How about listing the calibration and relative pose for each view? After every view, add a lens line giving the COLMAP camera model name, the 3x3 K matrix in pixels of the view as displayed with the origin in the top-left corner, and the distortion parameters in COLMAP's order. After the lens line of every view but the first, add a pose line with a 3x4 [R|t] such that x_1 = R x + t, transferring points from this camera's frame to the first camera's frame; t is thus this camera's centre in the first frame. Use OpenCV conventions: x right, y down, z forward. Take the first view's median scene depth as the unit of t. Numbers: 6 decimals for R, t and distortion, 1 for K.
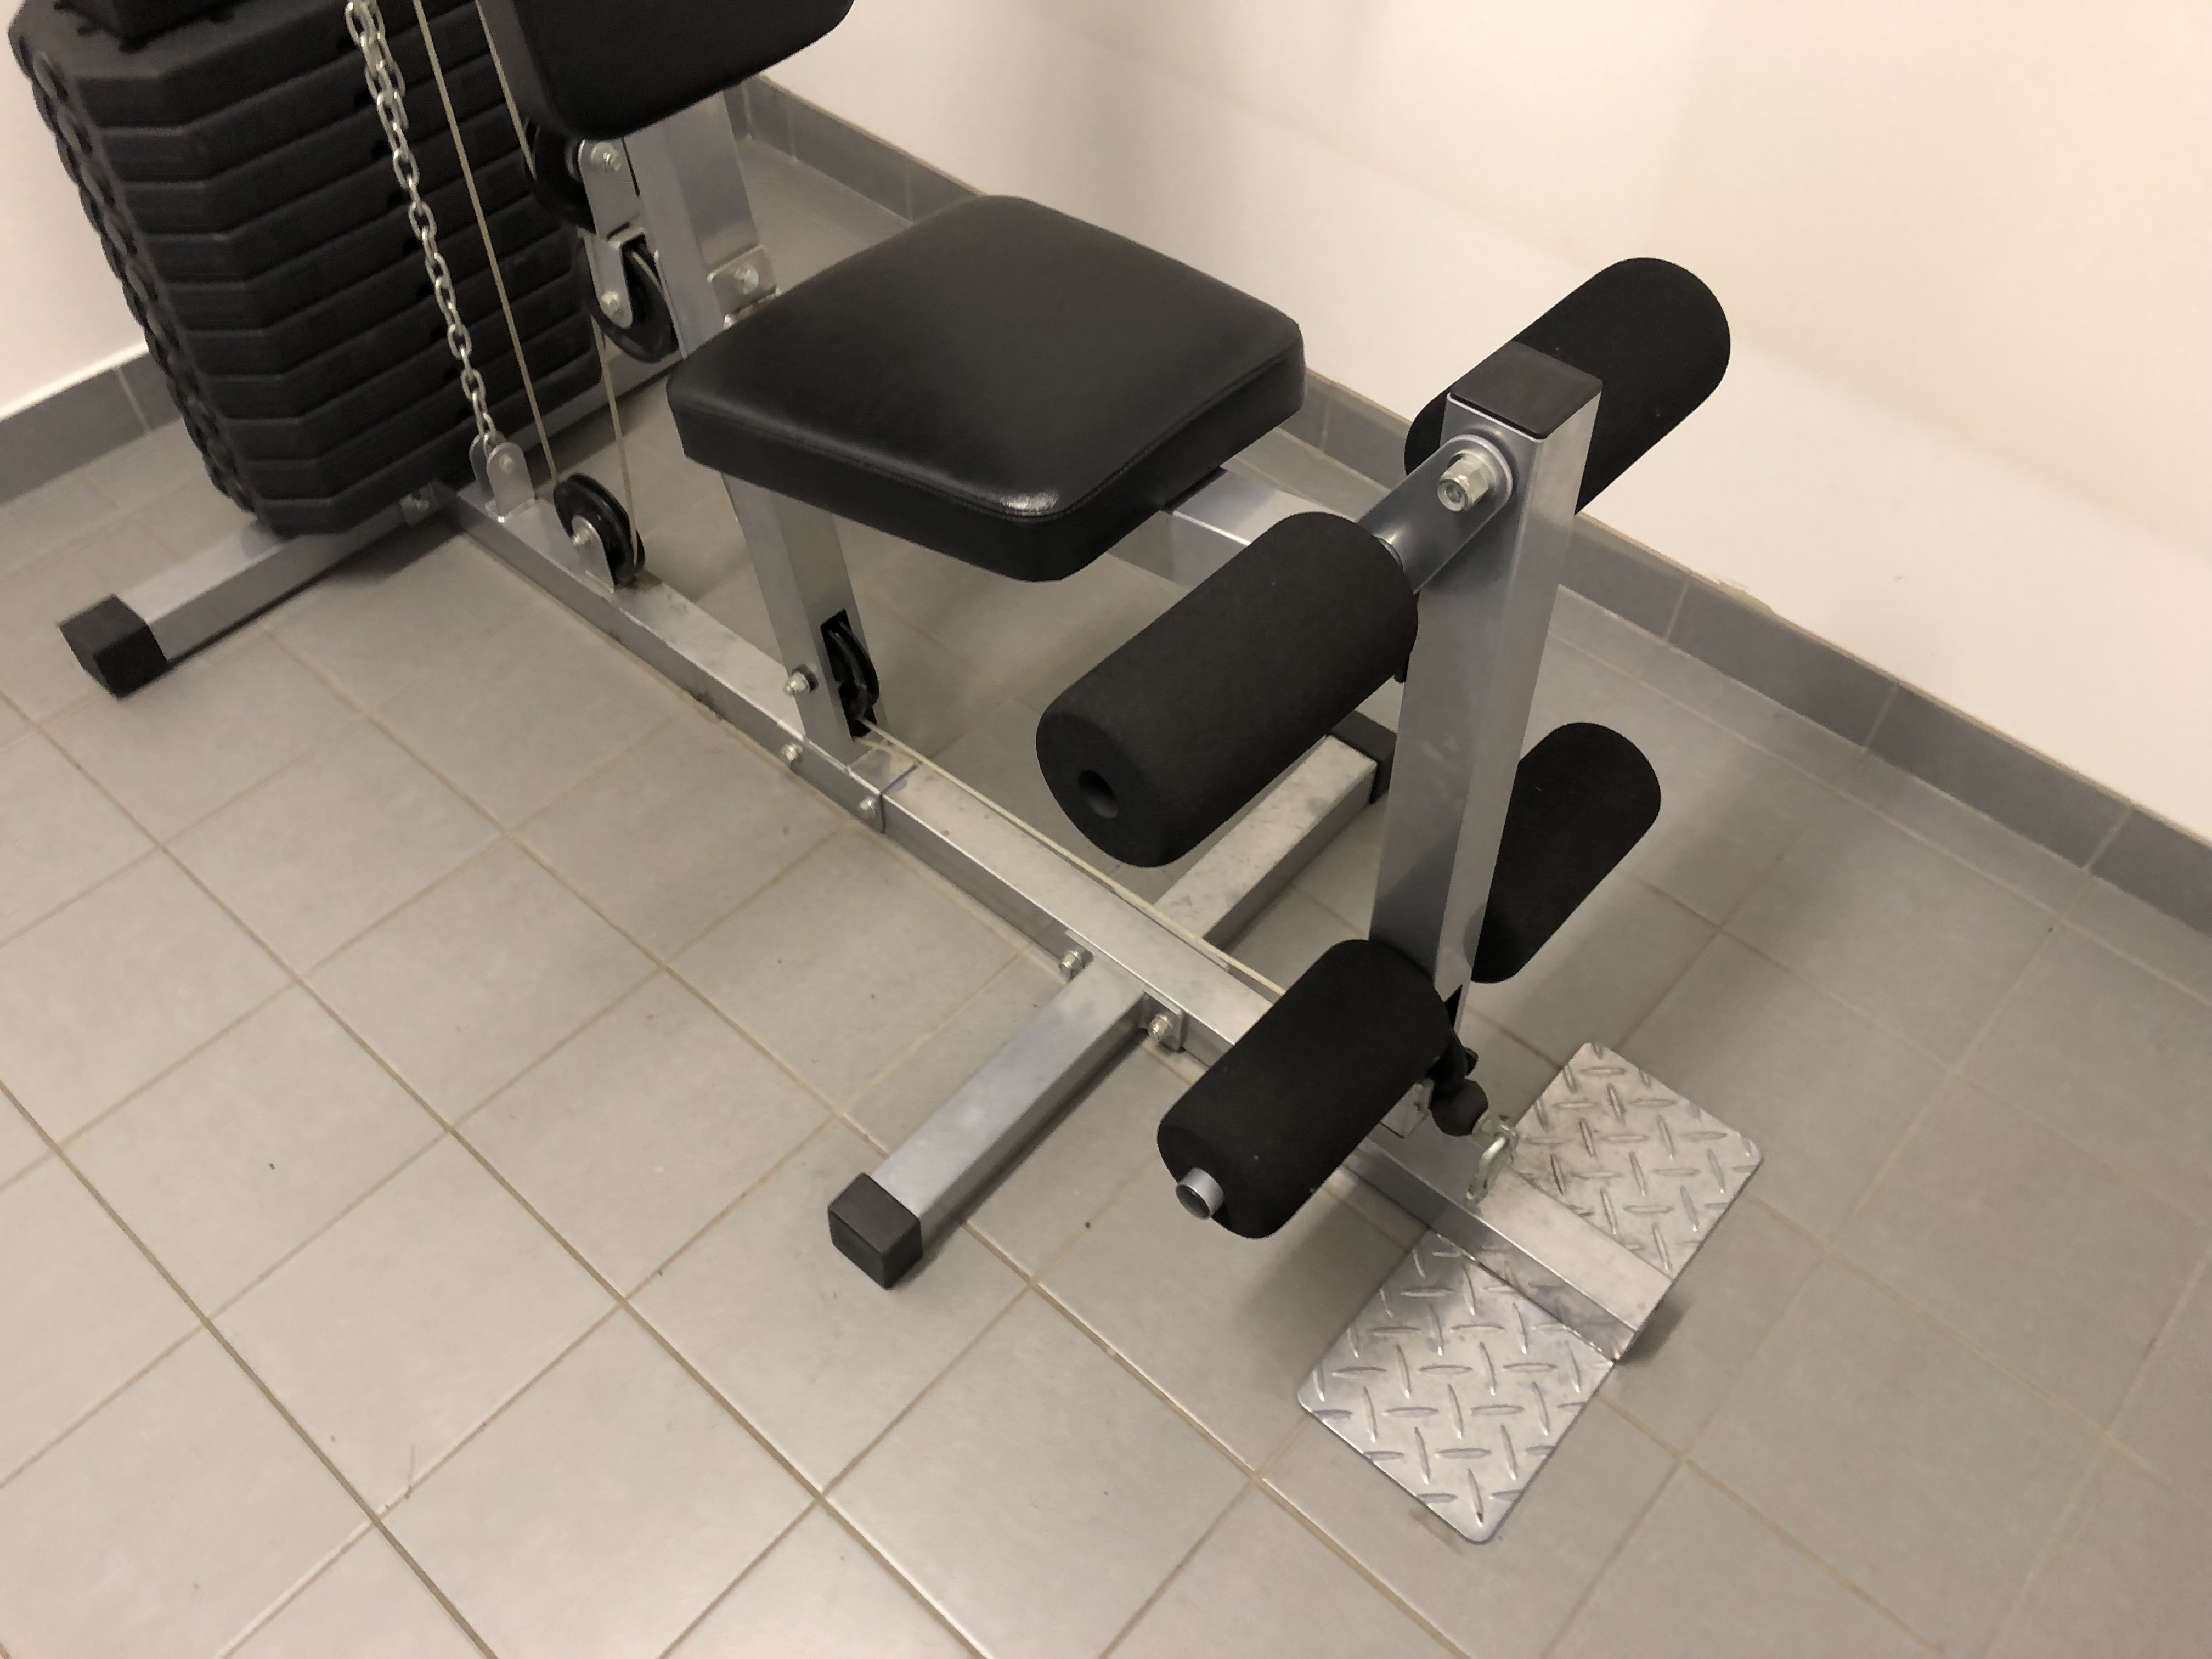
lens RADIAL K [[1809.5, 0, 1113.8], [0, 1809.5, 834.4], [0, 0, 1]] dist [0.024504, -0.007755]
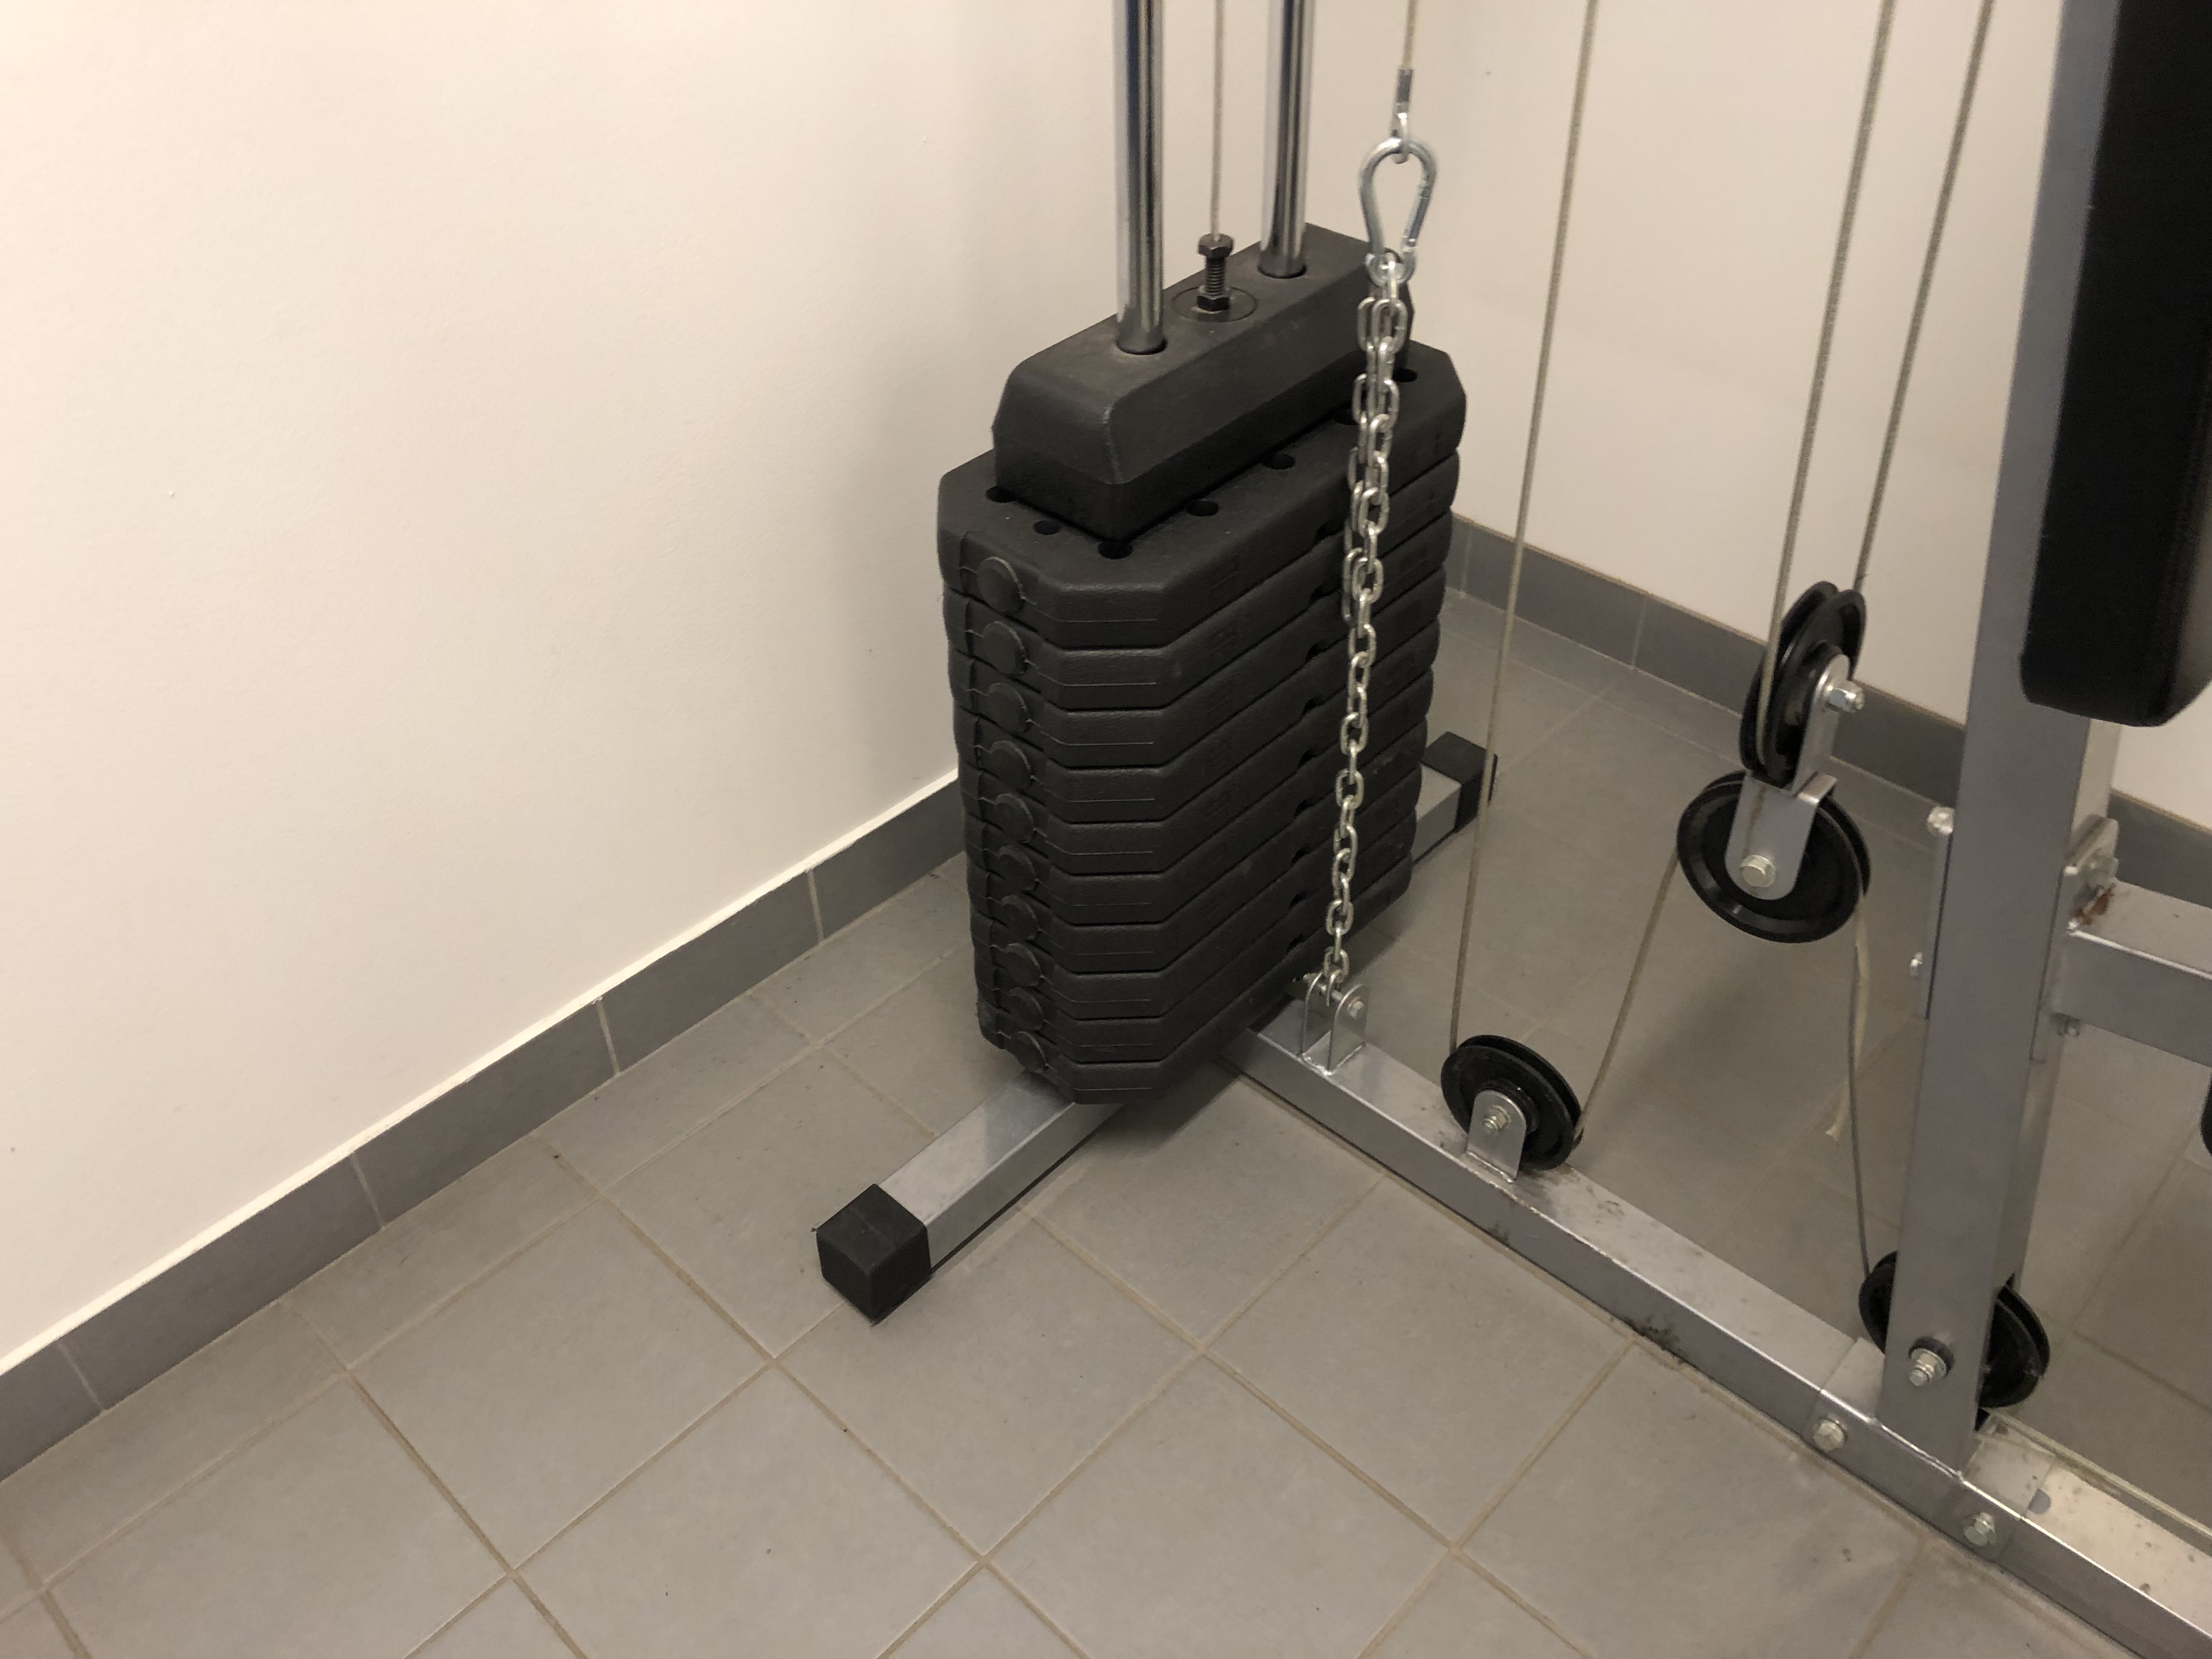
lens RADIAL K [[1809.5, 0, 1104.4], [0, 1809.5, 822.8], [0, 0, 1]] dist [0.024504, -0.007755]
pose [[0.999015, -0.002997, -0.044276, -0.423106], [-0.004603, 0.985338, -0.170553, -0.155362], [0.044138, 0.170589, 0.984353, 0.220500]]
